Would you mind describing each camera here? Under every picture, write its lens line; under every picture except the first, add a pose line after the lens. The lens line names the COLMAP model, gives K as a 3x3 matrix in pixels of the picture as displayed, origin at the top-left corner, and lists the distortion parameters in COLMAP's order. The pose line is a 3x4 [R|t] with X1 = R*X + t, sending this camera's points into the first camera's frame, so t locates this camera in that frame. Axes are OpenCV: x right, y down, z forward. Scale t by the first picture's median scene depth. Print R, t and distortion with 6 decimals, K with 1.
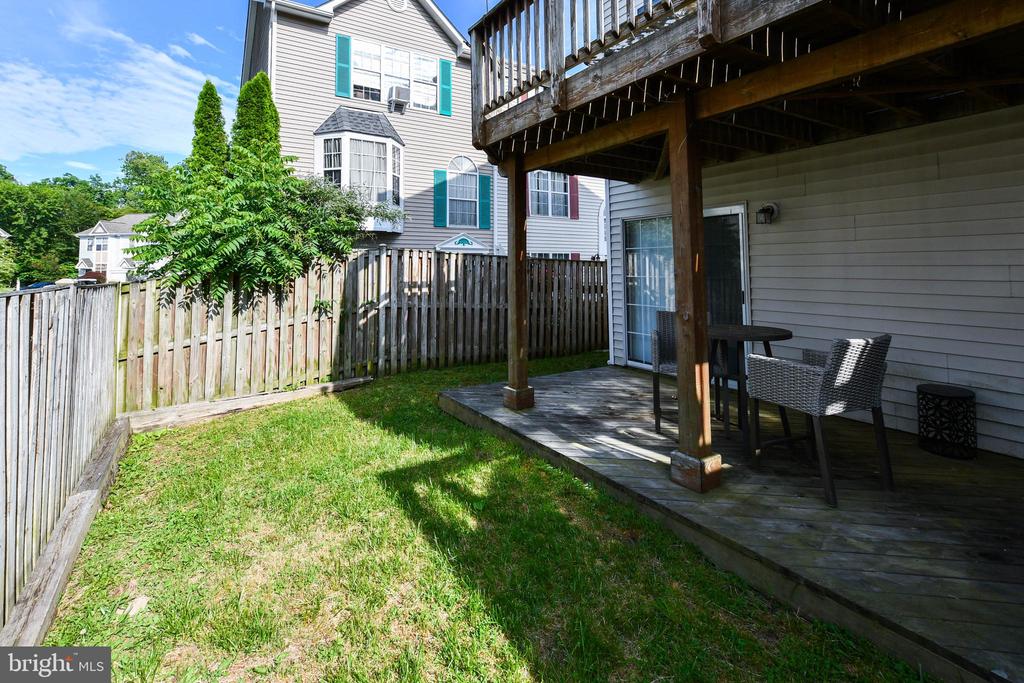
lens RADIAL K [[481.2, 0, 508.4], [0, 481.2, 242.1], [0, 0, 1]] dist [0.001642, 0.000331]
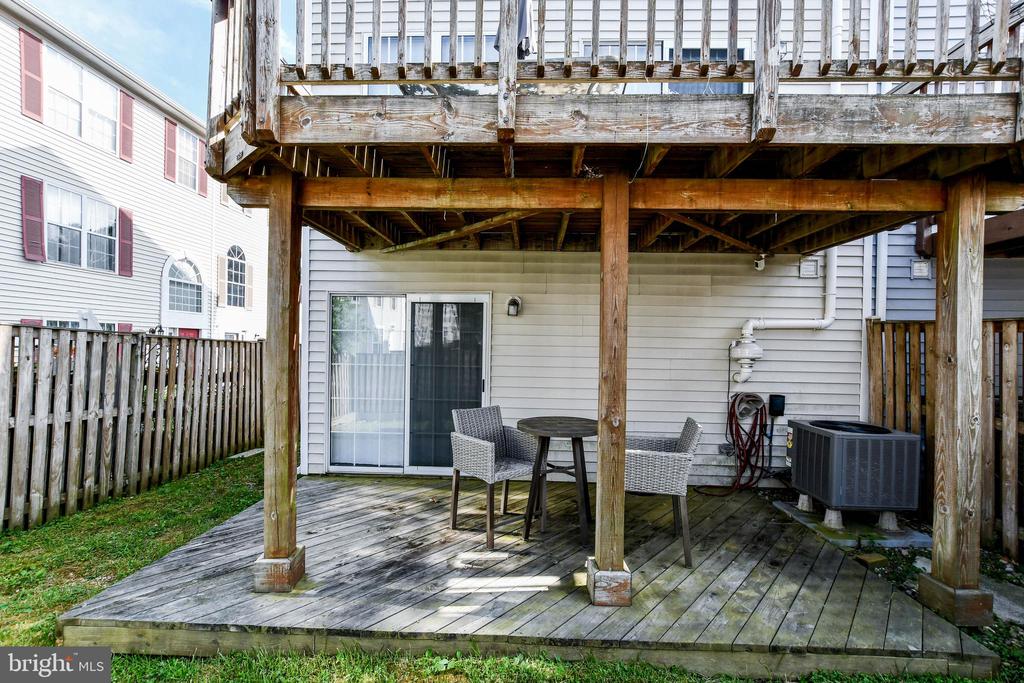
lens RADIAL K [[454.7, 0, 512.0], [0, 454.7, 346.2], [0, 0, 1]] dist [-0.002893, -0.000111]
pose [[0.569574, 0.010064, 0.821878, -0.185540], [-0.063158, 0.997505, 0.031554, -0.001793], [-0.819510, -0.069880, 0.568789, 0.278143]]
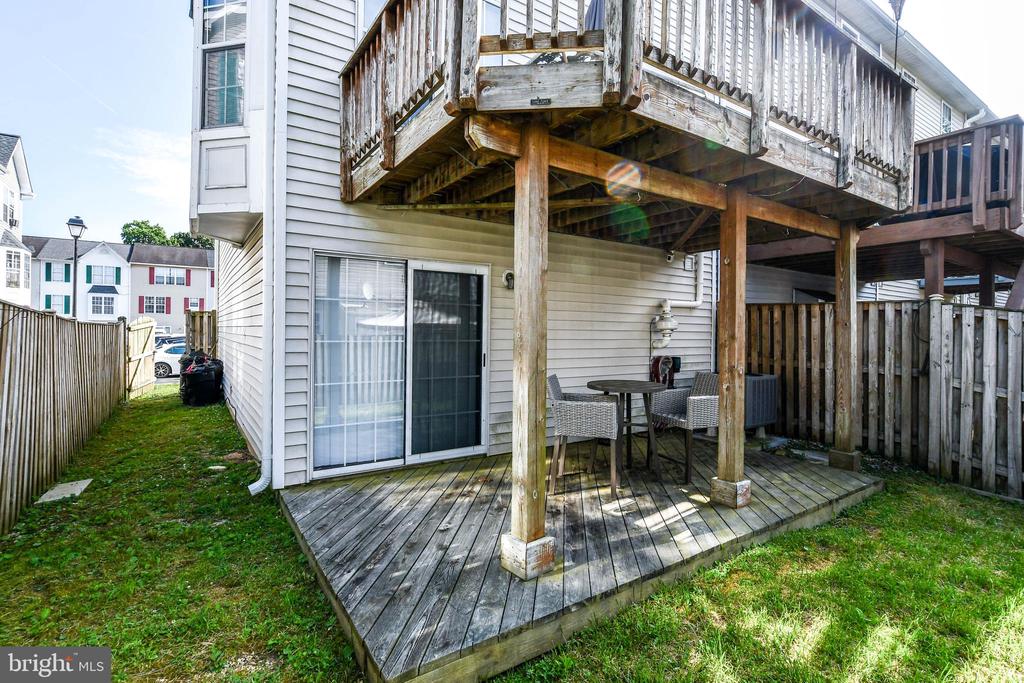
lens RADIAL K [[485.8, 0, 511.2], [0, 485.8, 329.0], [0, 0, 1]] dist [-0.002350, -0.000137]
pose [[-0.020362, 0.009016, 0.999752, -0.353364], [-0.062254, 0.998007, -0.010269, 0.039483], [-0.997853, -0.062448, -0.019760, 0.660688]]
